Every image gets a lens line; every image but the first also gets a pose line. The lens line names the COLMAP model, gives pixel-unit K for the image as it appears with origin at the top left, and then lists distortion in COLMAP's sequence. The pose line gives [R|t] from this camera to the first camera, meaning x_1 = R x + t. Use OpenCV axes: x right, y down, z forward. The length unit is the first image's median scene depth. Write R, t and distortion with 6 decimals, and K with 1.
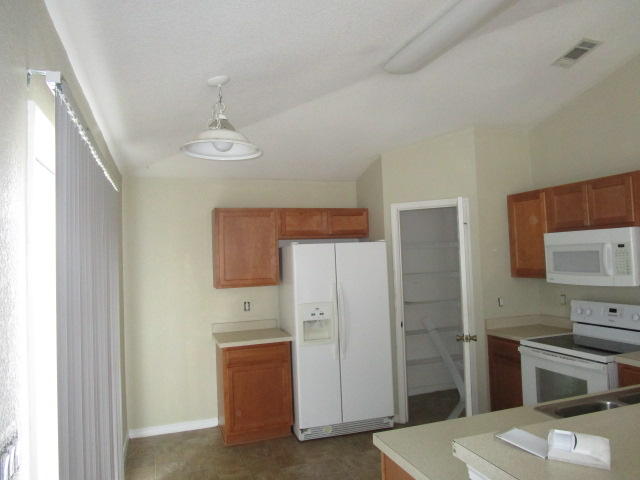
lens RADIAL K [[455.6, 0, 320.0], [0, 455.6, 240.0], [0, 0, 1]] dist [-0.027106, 0.001881]
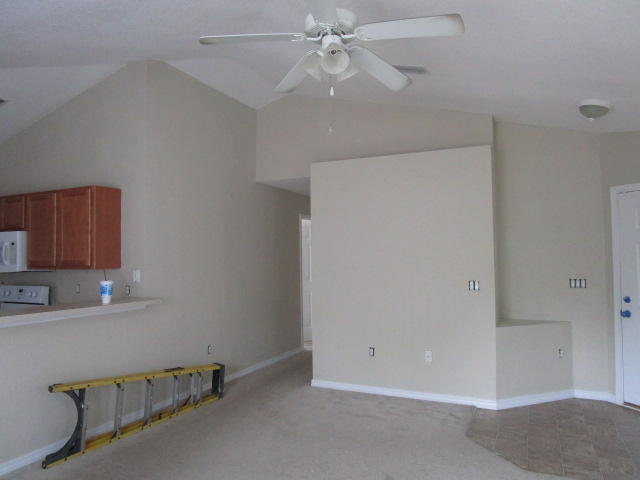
lens RADIAL K [[455.6, 0, 320.0], [0, 455.6, 240.0], [0, 0, 1]] dist [-0.027106, 0.001881]
pose [[0.700251, 0.055778, 0.711715, 0.254436], [-0.042074, 0.998435, -0.036853, 0.009359], [-0.712656, -0.004139, 0.701501, -0.554734]]
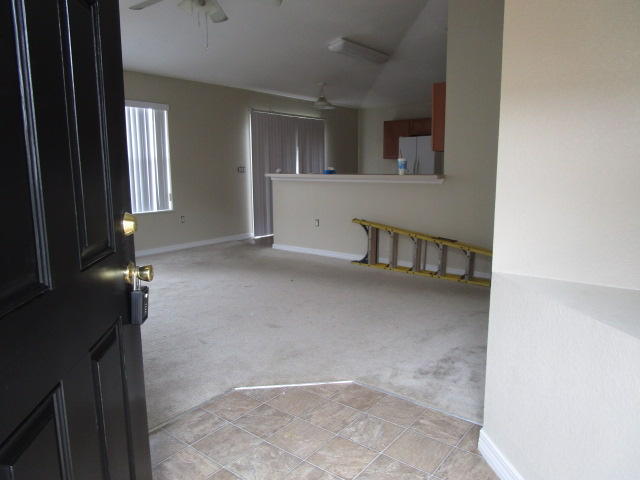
lens RADIAL K [[455.6, 0, 320.0], [0, 455.6, 240.0], [0, 0, 1]] dist [-0.027106, 0.001881]
pose [[0.526547, 0.164120, -0.834154, 1.622355], [0.020419, 0.978464, 0.205403, 0.035029], [0.849900, -0.125187, 0.511857, -0.463209]]
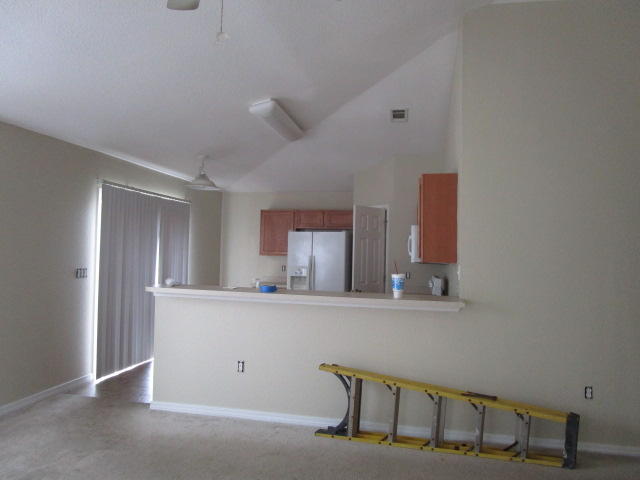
lens RADIAL K [[455.6, 0, 320.0], [0, 455.6, 240.0], [0, 0, 1]] dist [-0.027106, 0.001881]
pose [[0.854293, 0.041631, -0.518121, 0.953973], [-0.033231, 0.999123, 0.025488, -0.006195], [0.518728, -0.004556, 0.854927, -0.416645]]
